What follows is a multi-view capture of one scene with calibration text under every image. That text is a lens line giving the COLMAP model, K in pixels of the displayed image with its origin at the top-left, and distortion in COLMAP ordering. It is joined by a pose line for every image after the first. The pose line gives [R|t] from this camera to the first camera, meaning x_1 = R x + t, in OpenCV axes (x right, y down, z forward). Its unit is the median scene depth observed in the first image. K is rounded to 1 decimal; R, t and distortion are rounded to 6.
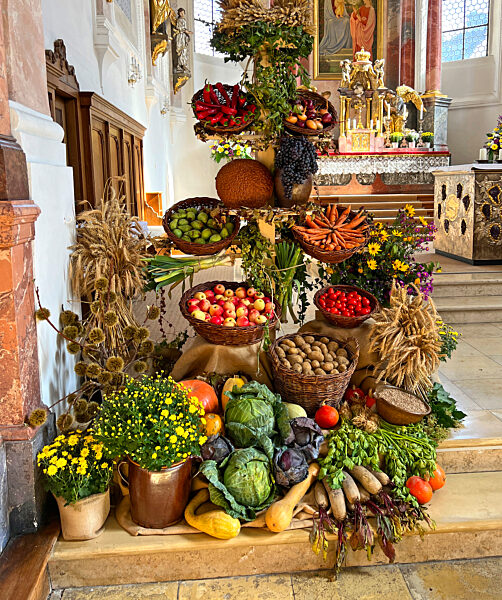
lens RADIAL K [[543.2, 0, 269.7], [0, 543.2, 255.4], [0, 0, 1]] dist [0.054455, -0.066319]
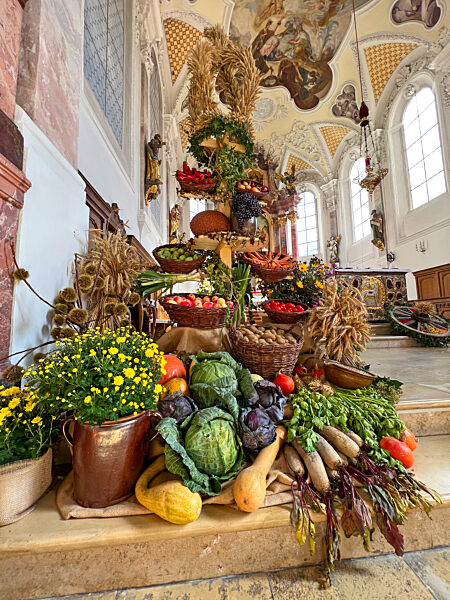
lens RADIAL K [[236.1, 0, 225.0], [0, 236.1, 300.0], [0, 0, 1]] dist [-0.000966, 0.000182]
pose [[0.999914, -0.008487, 0.010023, -0.019499], [0.010508, 0.974784, -0.222901, 0.263963], [-0.007879, 0.222987, 0.974789, 0.559165]]
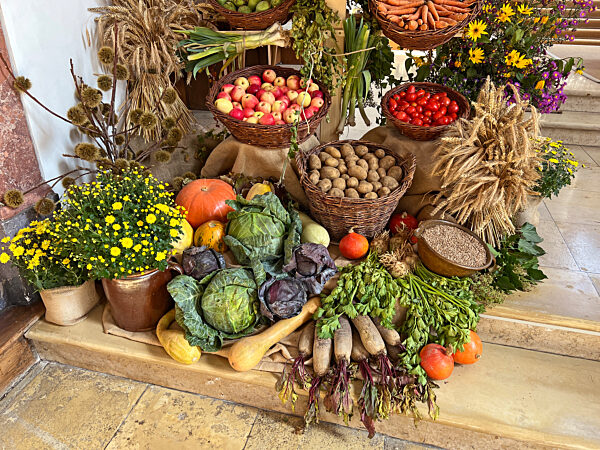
lens RADIAL K [[440.9, 0, 297.8], [0, 440.9, 218.5], [0, 0, 1]] dist [0.091890, -0.131711]
pose [[0.942527, 0.164952, -0.290575, 0.239462], [-0.056090, 0.935415, 0.349075, 0.034066], [0.329389, -0.312714, 0.890906, 0.446045]]
